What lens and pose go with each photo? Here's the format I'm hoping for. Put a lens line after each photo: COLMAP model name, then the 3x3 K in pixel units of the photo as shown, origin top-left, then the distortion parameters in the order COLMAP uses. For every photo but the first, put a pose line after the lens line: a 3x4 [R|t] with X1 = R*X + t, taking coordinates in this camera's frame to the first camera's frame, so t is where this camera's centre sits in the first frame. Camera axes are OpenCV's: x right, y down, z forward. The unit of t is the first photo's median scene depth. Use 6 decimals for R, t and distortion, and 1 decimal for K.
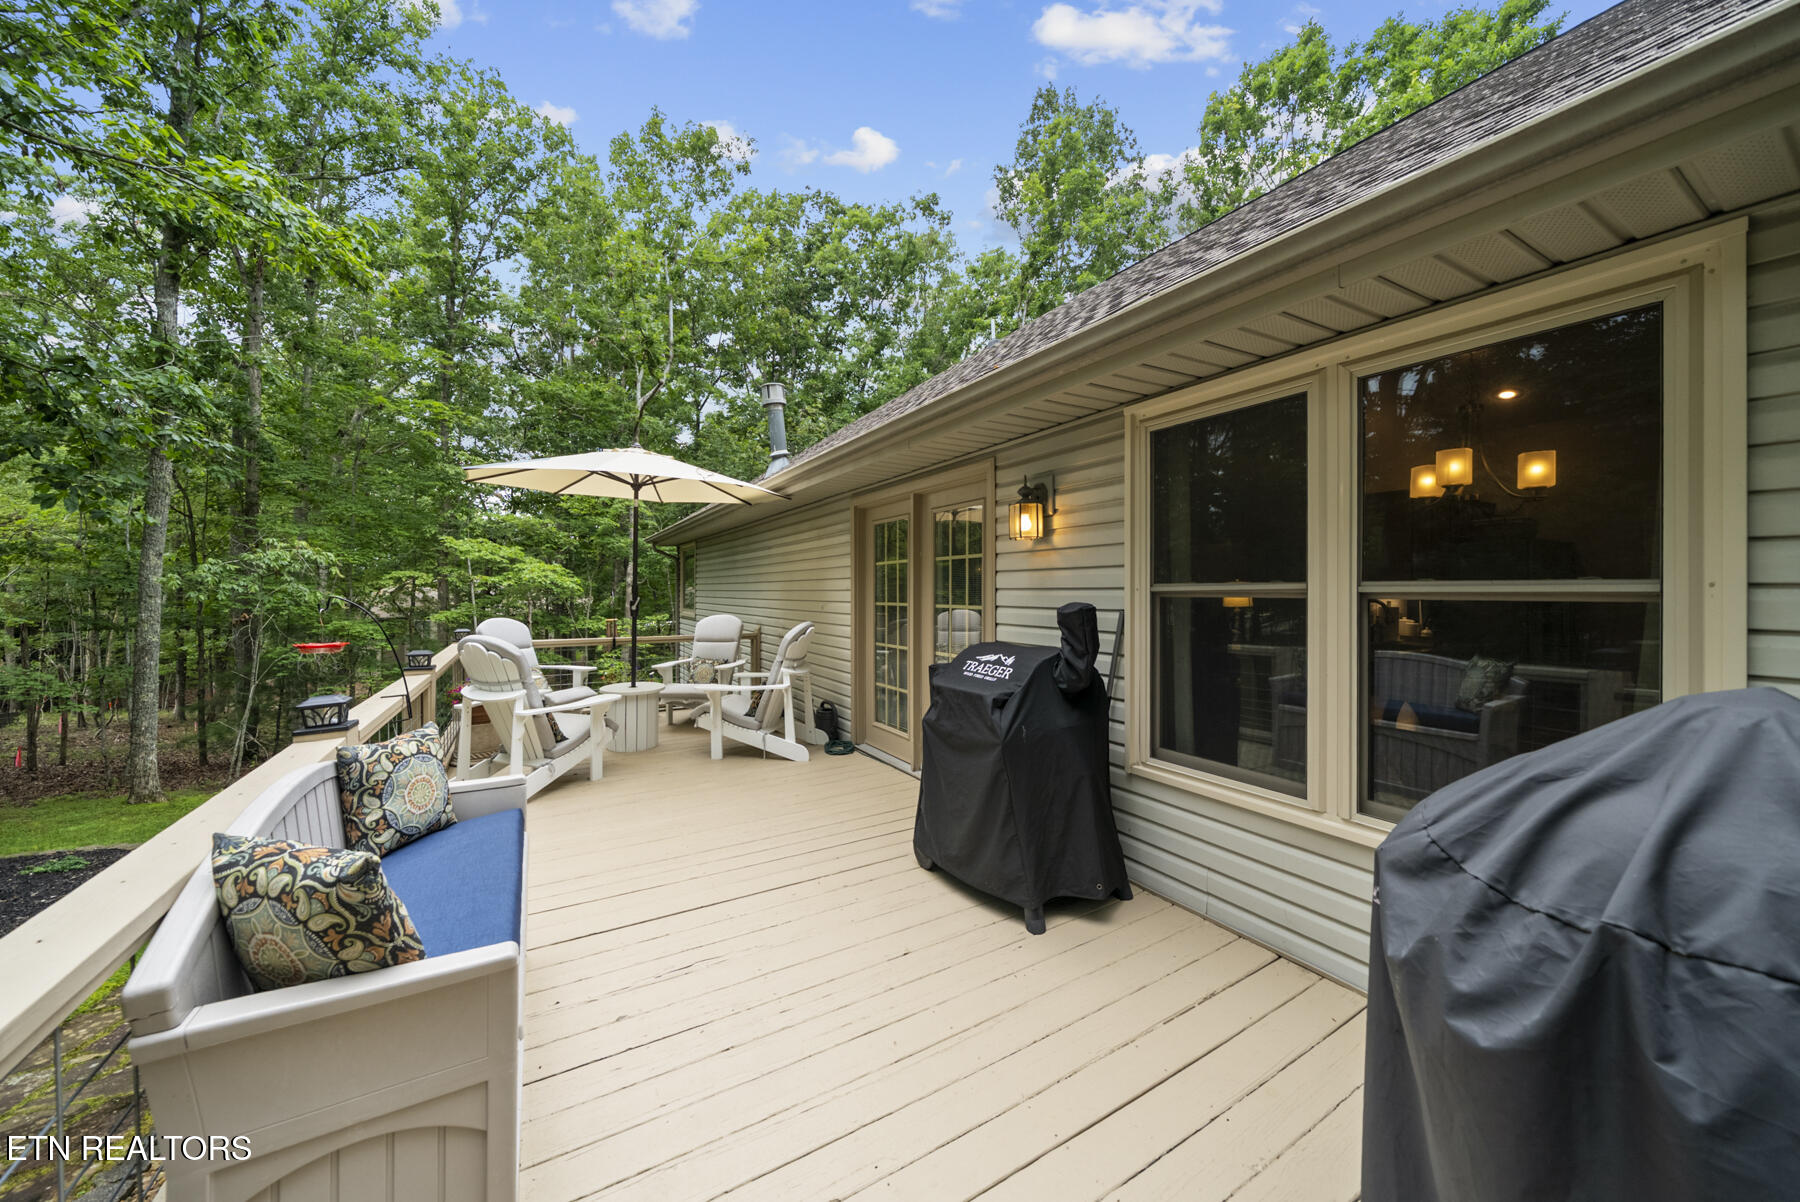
lens RADIAL K [[625.9, 0, 908.6], [0, 625.9, 592.3], [0, 0, 1]] dist [-0.002140, 0.000120]
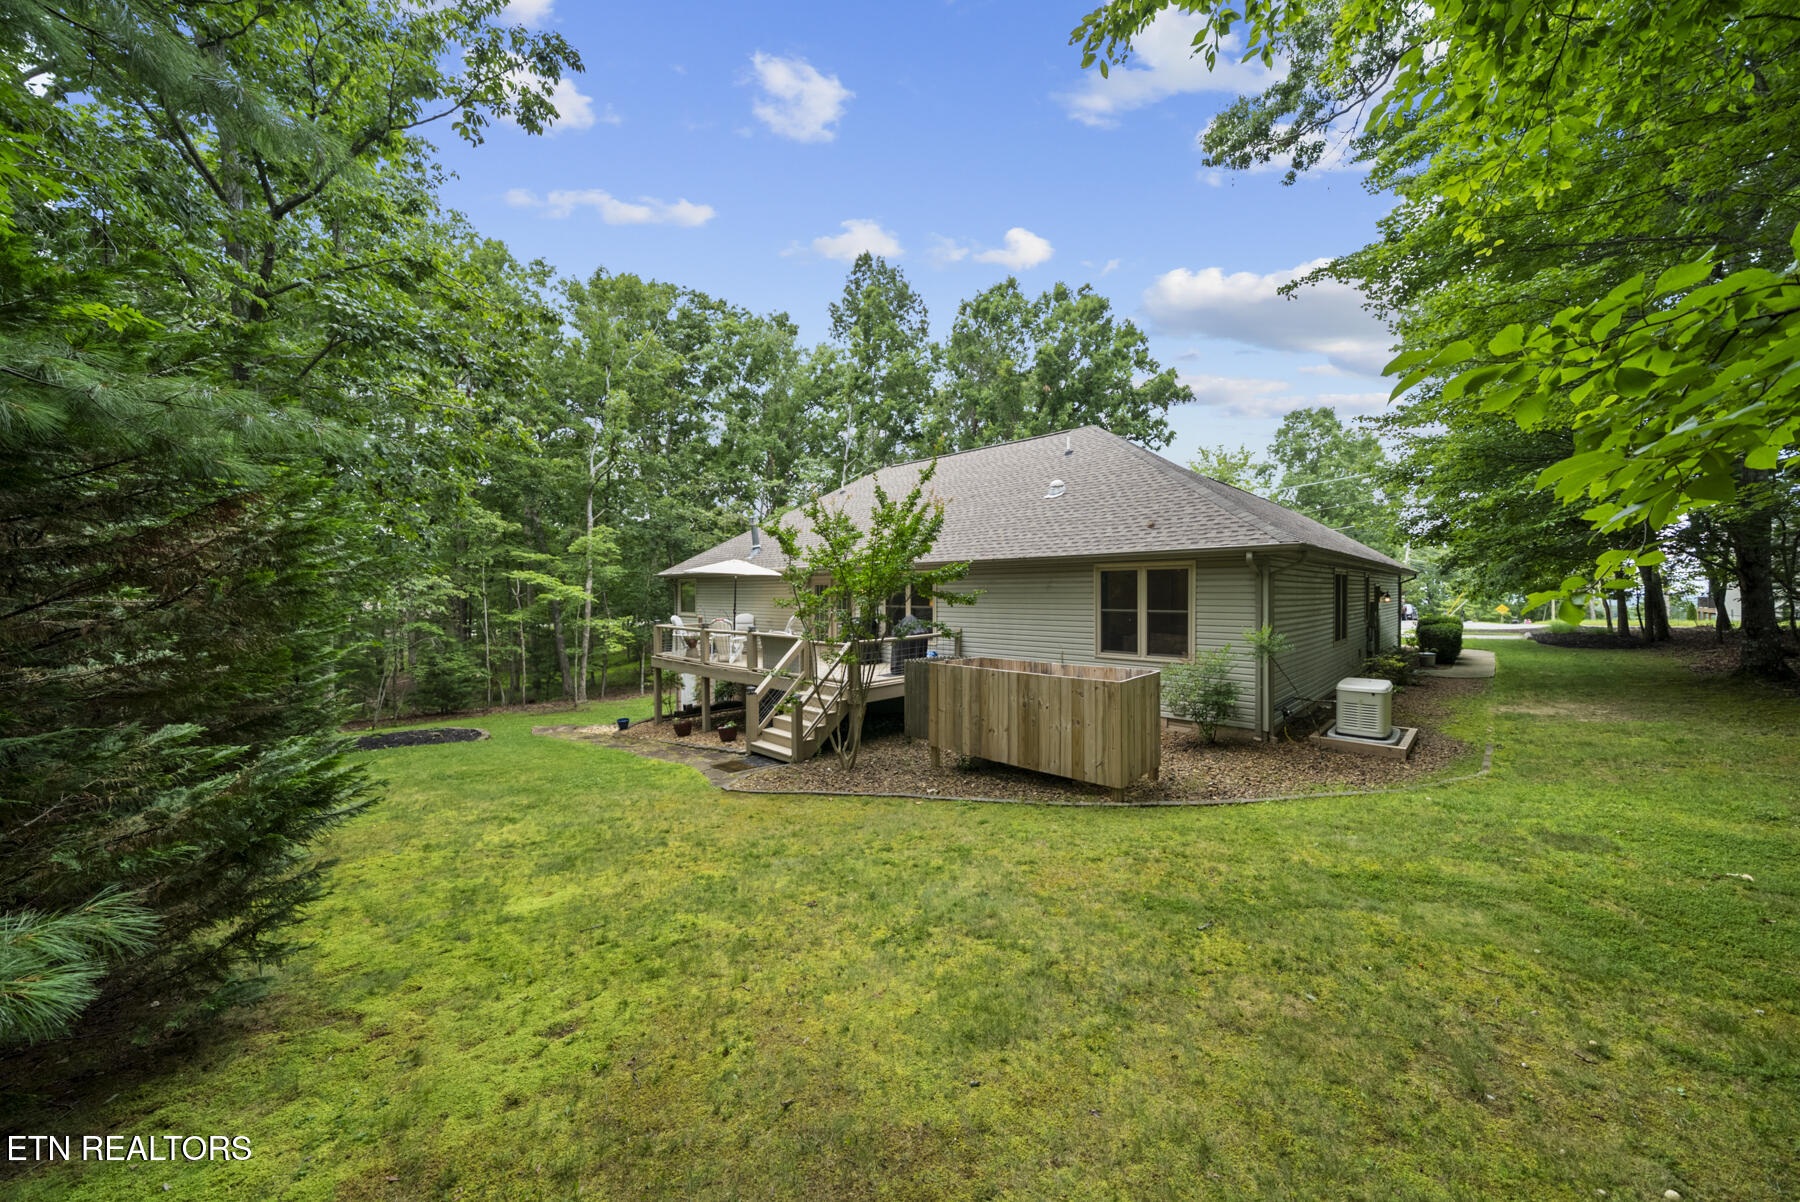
lens RADIAL K [[625.9, 0, 903.1], [0, 625.9, 600.7], [0, 0, 1]] dist [-0.002140, 0.000120]
pose [[0.959941, -0.007114, 0.280112, -0.470082], [0.004051, 0.999926, 0.011514, -0.046620], [-0.280173, -0.009918, 0.959898, -1.901763]]
